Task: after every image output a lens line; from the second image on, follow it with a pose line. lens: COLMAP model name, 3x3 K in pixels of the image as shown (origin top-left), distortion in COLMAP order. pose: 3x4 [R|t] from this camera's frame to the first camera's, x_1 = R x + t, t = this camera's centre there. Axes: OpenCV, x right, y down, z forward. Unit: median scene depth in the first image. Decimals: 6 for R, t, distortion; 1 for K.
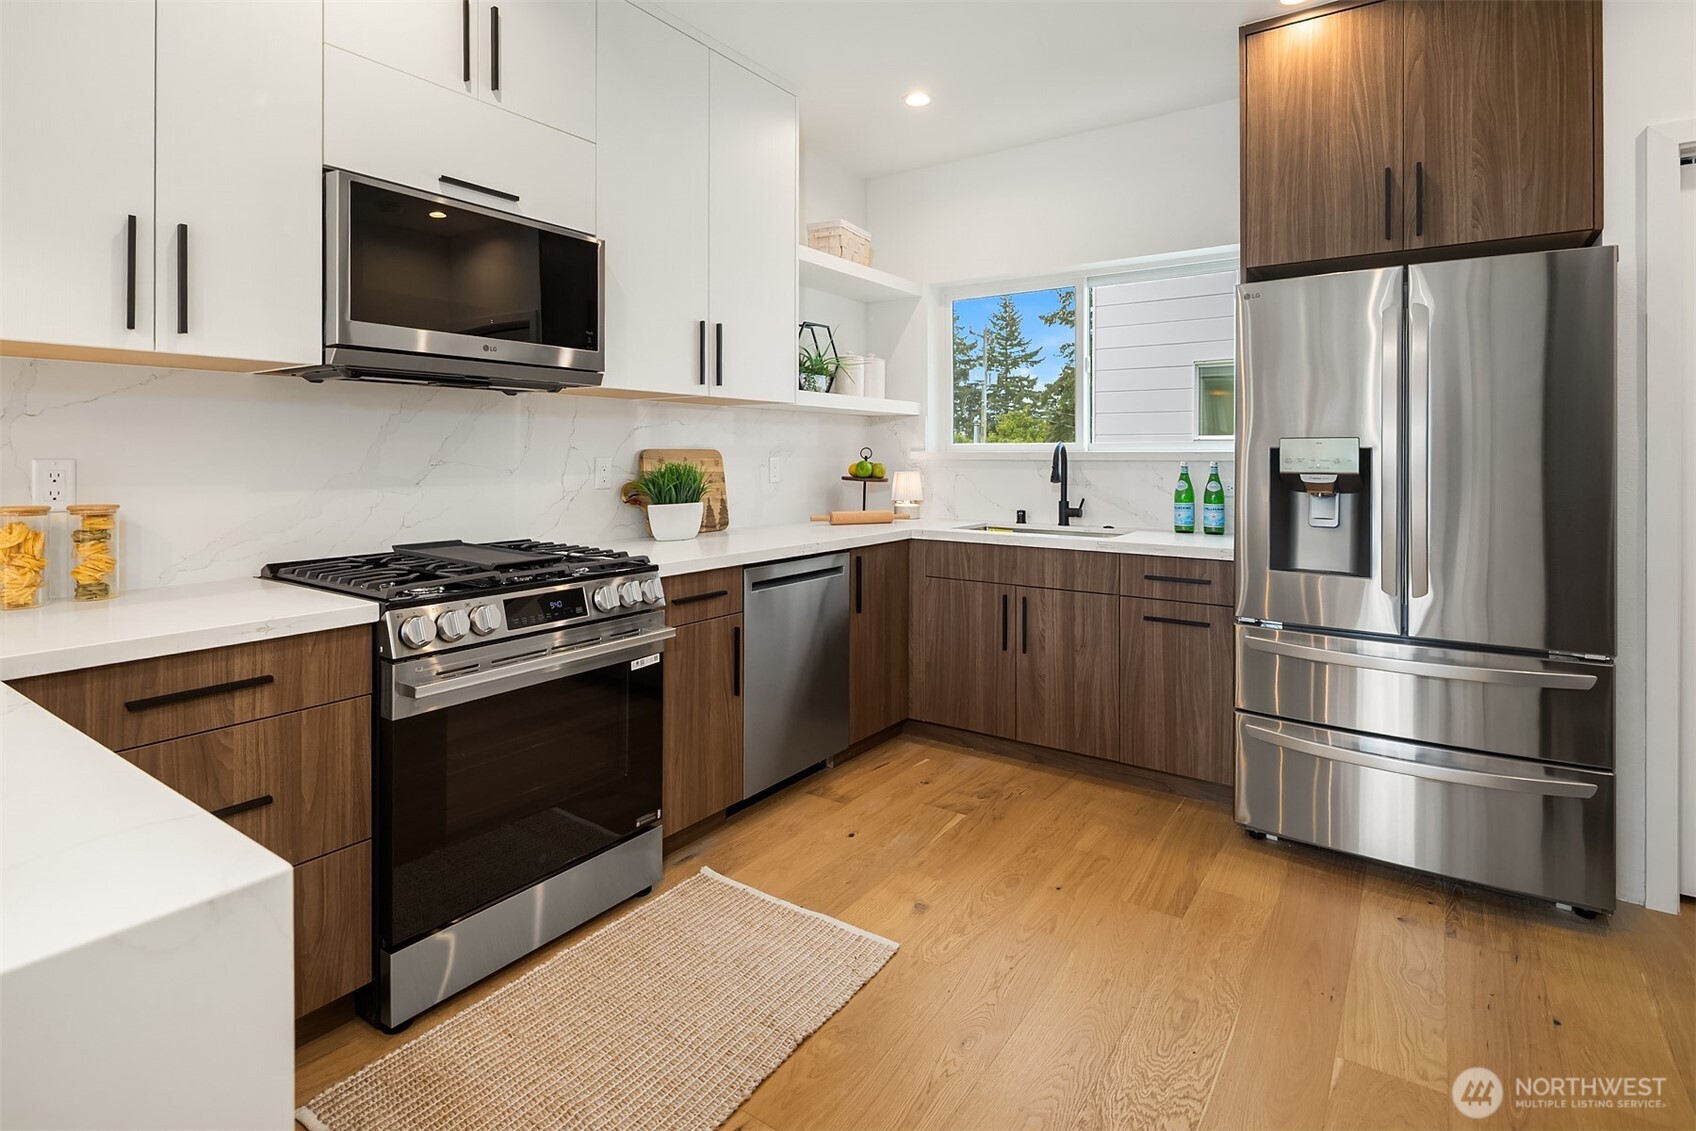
lens RADIAL K [[831.9, 0, 851.1], [0, 831.9, 453.9], [0, 0, 1]] dist [-0.002577, -0.000203]
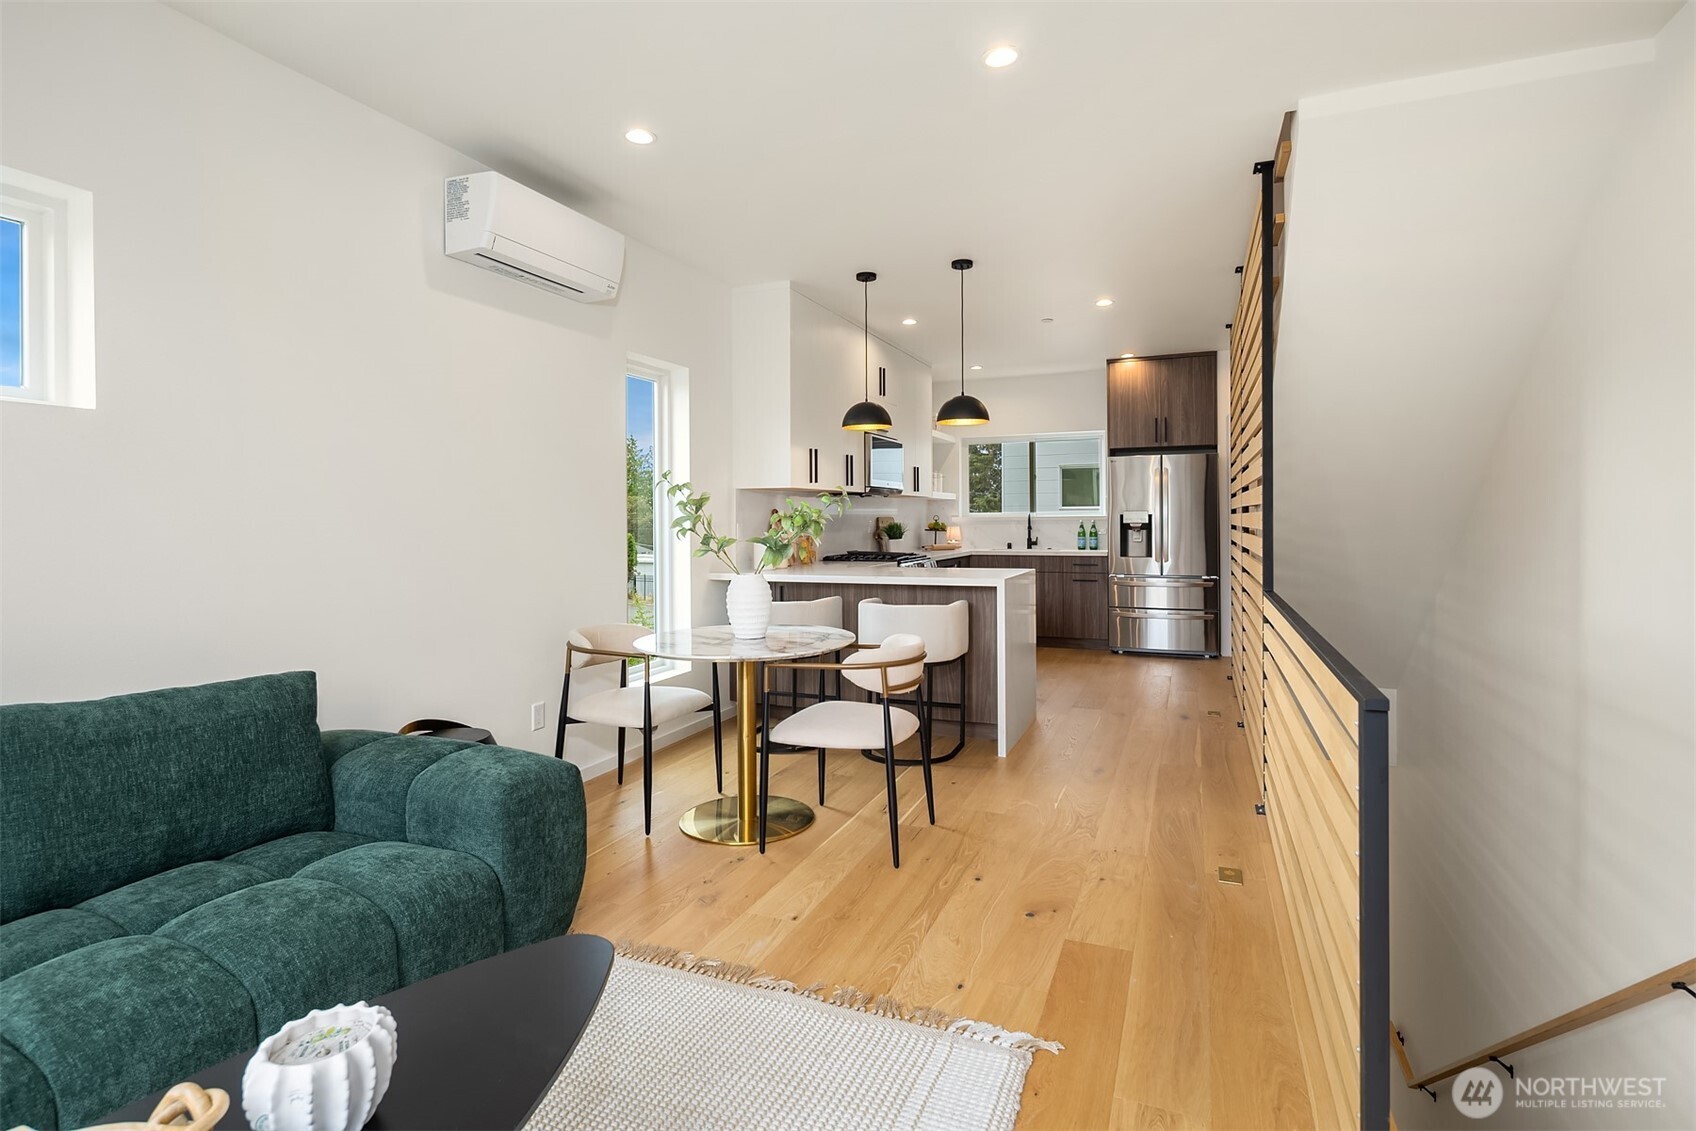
lens RADIAL K [[799.8, 0, 848.2], [0, 799.8, 523.1], [0, 0, 1]] dist [-0.001193, -0.000064]
pose [[0.978858, -0.010344, 0.204279, -0.934166], [0.009397, 0.999940, 0.005605, -0.001891], [-0.204325, -0.003567, 0.978897, -1.443550]]
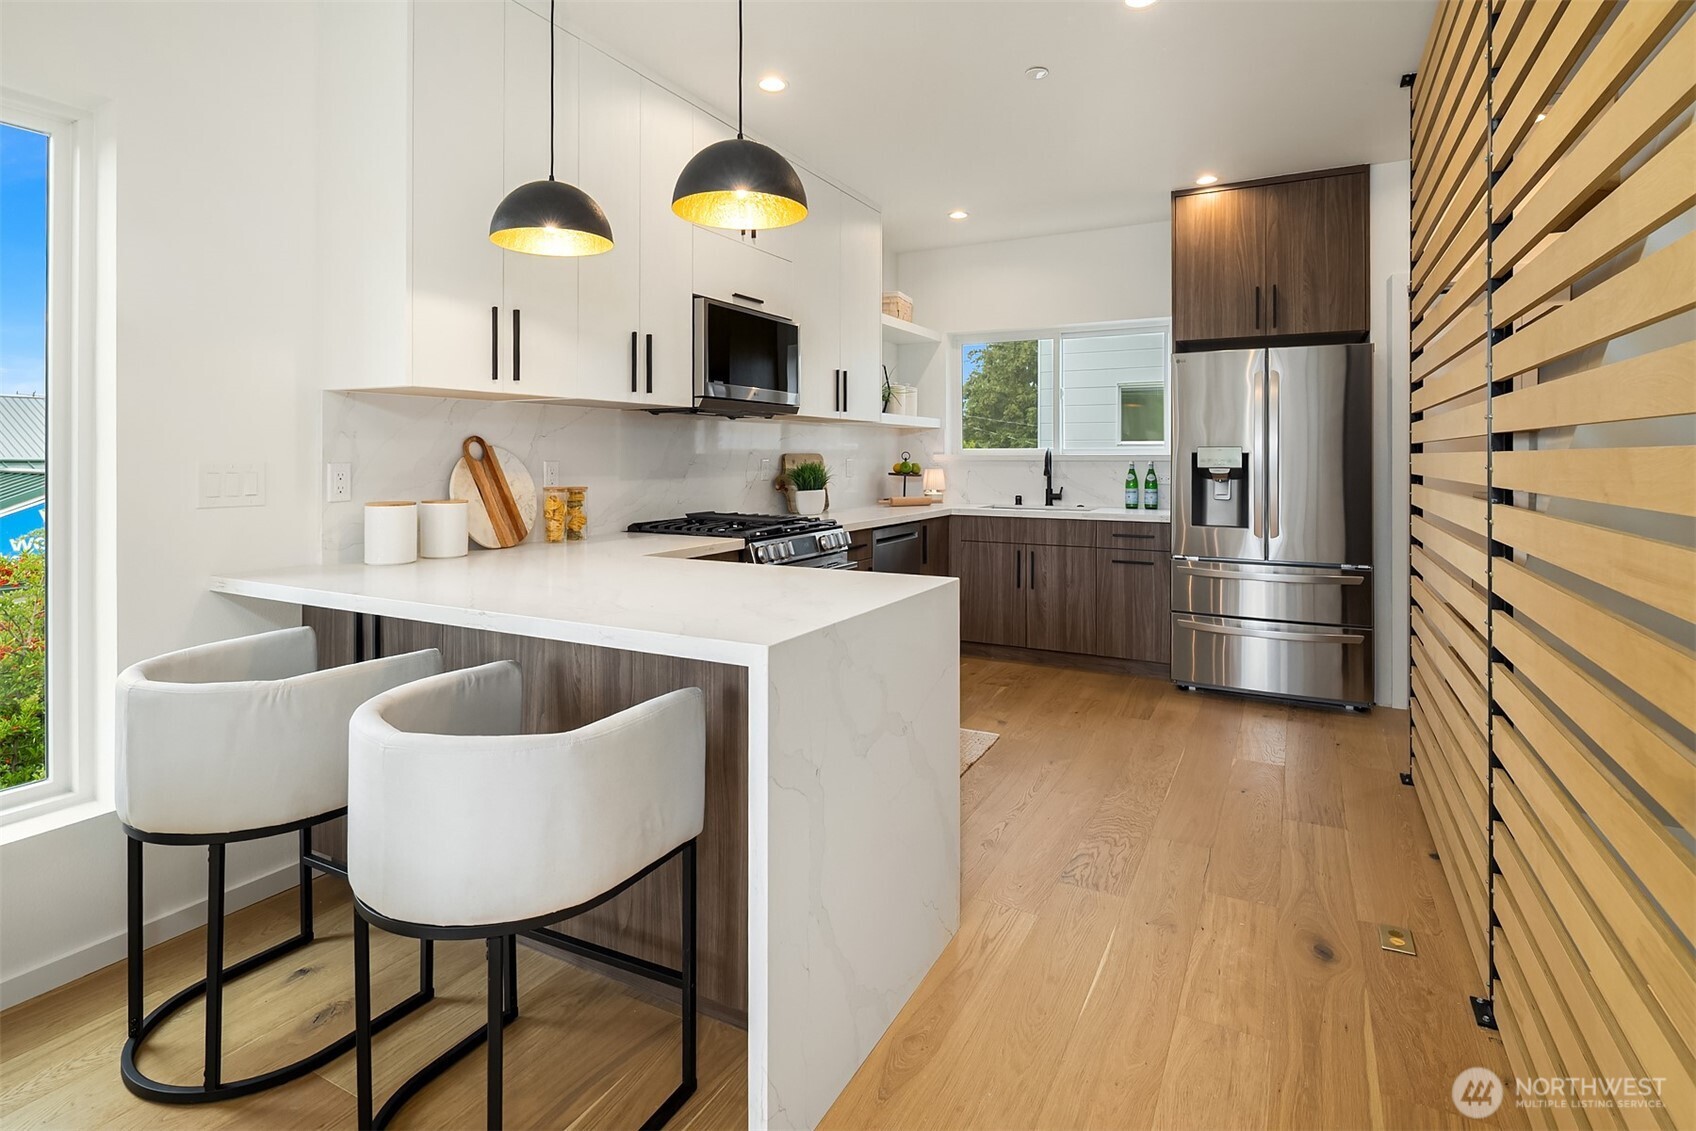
lens RADIAL K [[831.9, 0, 851.1], [0, 831.9, 453.9], [0, 0, 1]] dist [-0.002577, -0.000203]
pose [[0.993202, -0.001259, 0.116396, -0.351175], [0.001400, 0.999998, -0.001131, -0.003898], [-0.116394, 0.001287, 0.993202, -0.550405]]
